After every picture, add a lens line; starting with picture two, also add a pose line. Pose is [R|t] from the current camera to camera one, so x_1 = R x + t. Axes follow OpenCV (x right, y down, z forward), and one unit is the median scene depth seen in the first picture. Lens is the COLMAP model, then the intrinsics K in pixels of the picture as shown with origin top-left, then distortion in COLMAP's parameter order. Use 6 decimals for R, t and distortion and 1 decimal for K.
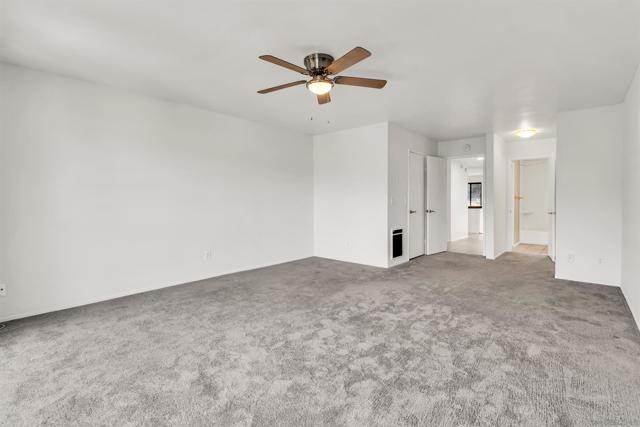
lens RADIAL K [[295.9, 0, 323.1], [0, 295.9, 203.7], [0, 0, 1]] dist [0.000525, 0.000704]
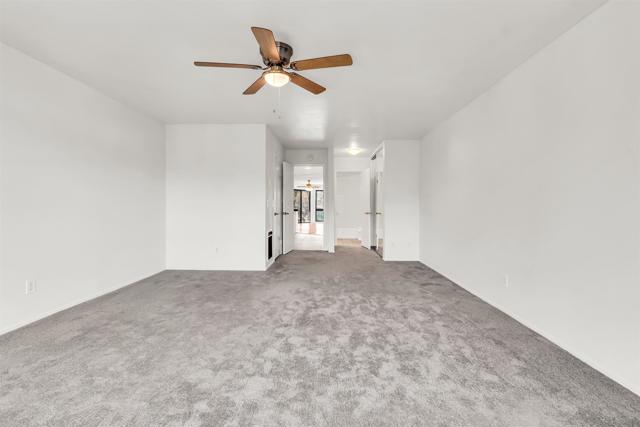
lens RADIAL K [[295.9, 0, 323.1], [0, 295.9, 203.7], [0, 0, 1]] dist [0.000525, 0.000704]
pose [[0.778066, 0.008927, 0.628119, -0.430586], [-0.000151, 0.999902, -0.014024, 0.012341], [-0.628182, 0.010817, 0.777991, 0.171405]]
